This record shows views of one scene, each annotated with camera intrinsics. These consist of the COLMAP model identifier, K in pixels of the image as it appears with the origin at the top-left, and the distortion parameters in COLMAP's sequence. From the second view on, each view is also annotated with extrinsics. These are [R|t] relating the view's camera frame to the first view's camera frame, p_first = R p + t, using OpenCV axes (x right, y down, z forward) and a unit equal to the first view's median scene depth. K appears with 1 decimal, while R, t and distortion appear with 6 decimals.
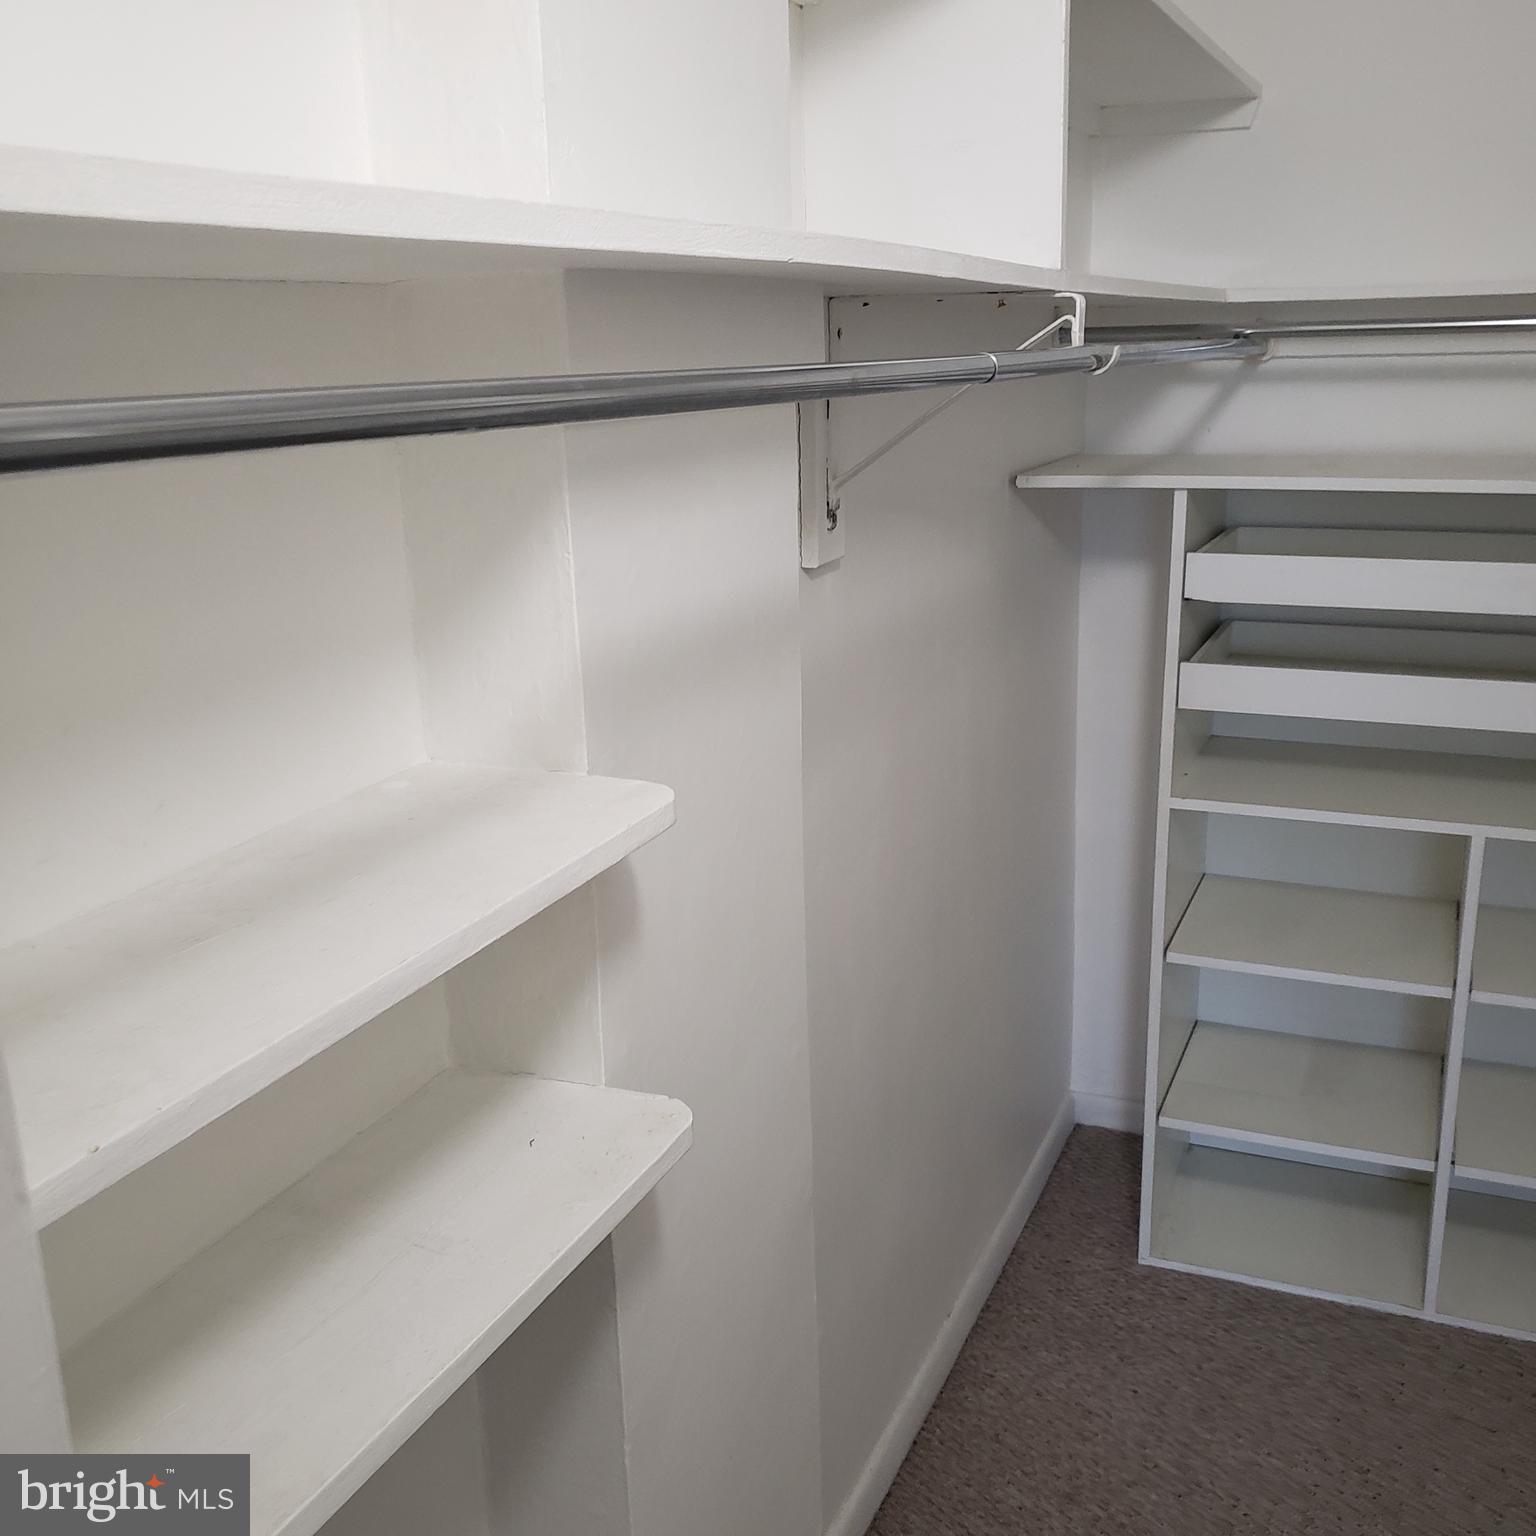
lens RADIAL K [[1594.3, 0, 792.7], [0, 1594.3, 787.0], [0, 0, 1]] dist [0.020668, -0.035568]
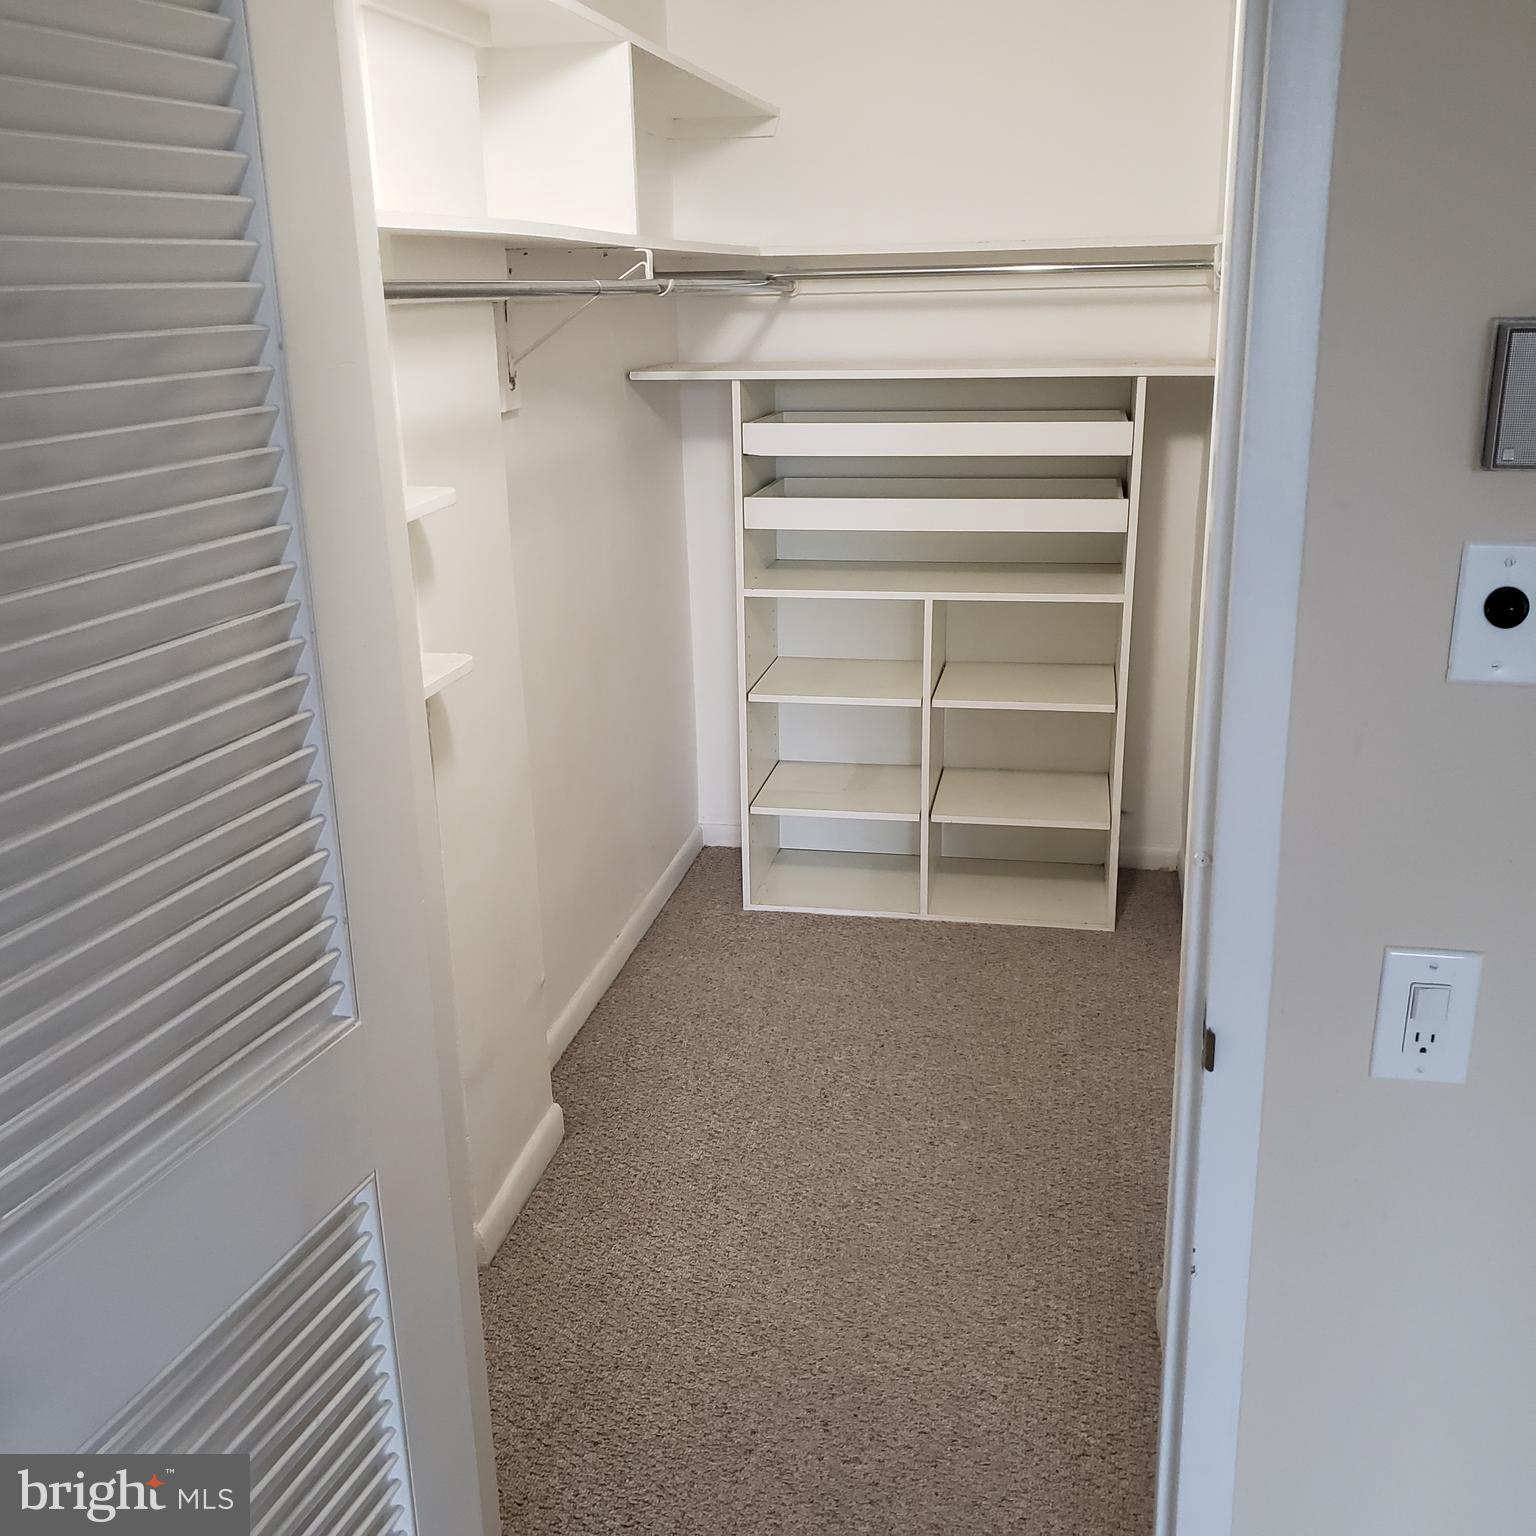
lens RADIAL K [[1610.1, 0, 795.1], [0, 1610.1, 820.6], [0, 0, 1]] dist [0.082170, -0.237229]
pose [[0.976984, -0.062173, 0.204051, -0.043458], [0.053645, 0.997450, 0.047068, 0.160718], [-0.206457, -0.035038, 0.977828, -0.528884]]
